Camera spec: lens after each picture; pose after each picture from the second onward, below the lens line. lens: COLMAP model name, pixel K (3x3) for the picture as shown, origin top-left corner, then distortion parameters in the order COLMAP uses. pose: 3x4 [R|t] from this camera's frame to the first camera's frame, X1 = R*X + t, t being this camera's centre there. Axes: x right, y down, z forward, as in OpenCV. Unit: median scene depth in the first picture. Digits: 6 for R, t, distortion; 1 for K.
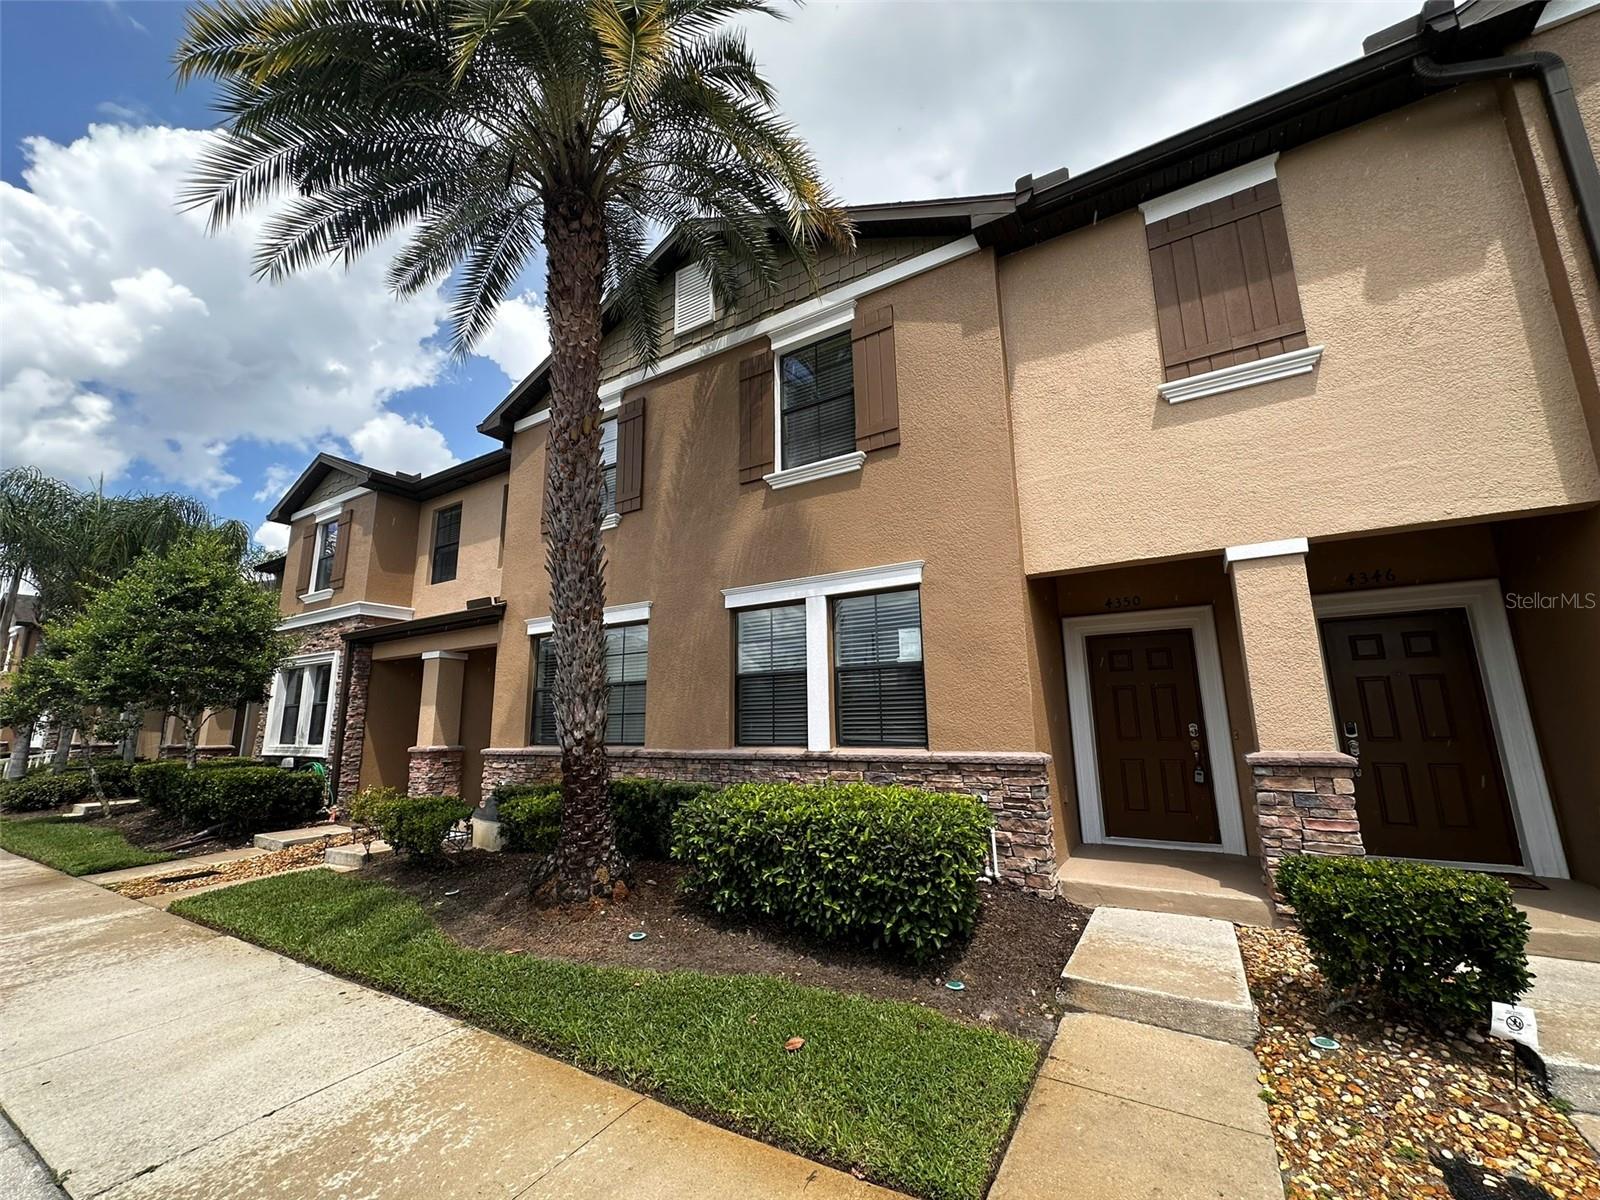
lens RADIAL K [[635.2, 0, 796.6], [0, 635.2, 600.2], [0, 0, 1]] dist [-0.002046, 0.000628]
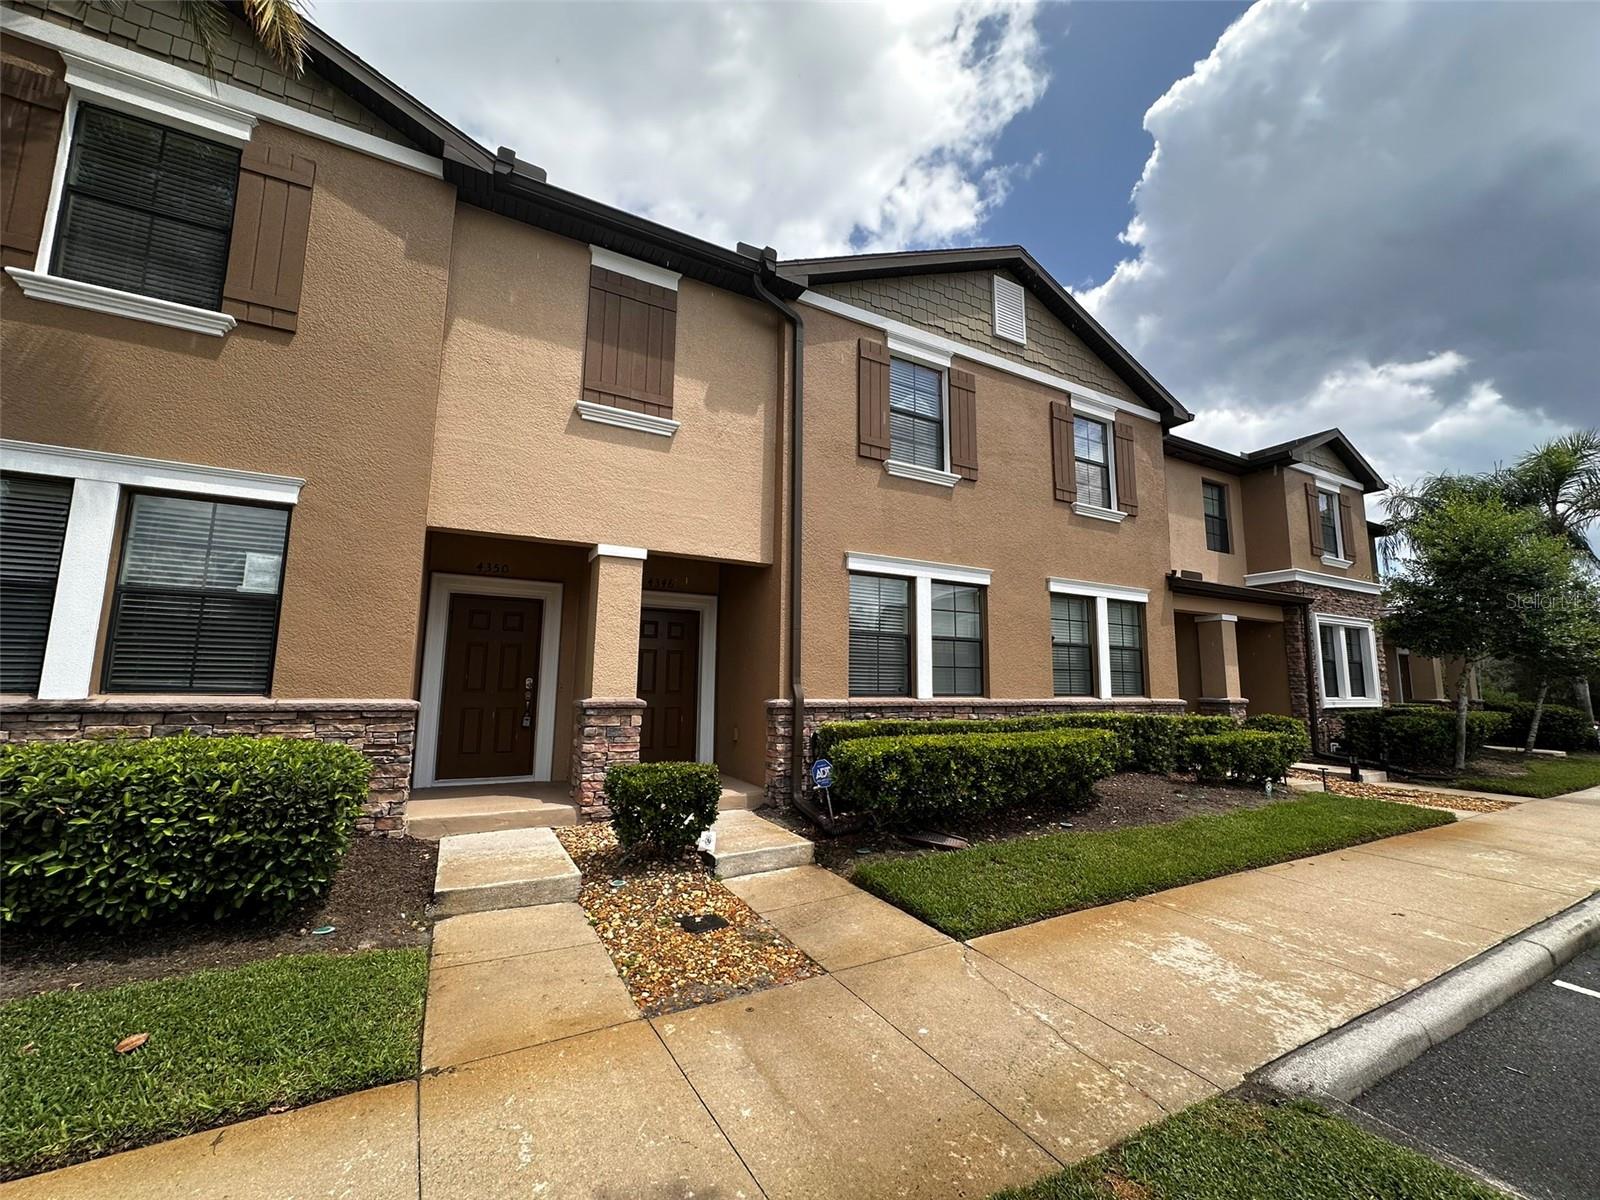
lens RADIAL K [[635.2, 0, 796.6], [0, 635.2, 600.2], [0, 0, 1]] dist [-0.002046, 0.000628]
pose [[0.501978, 0.136816, 0.853990, -0.259104], [-0.186138, 0.981360, -0.047809, 0.020962], [-0.844613, -0.134961, 0.518088, -0.041788]]
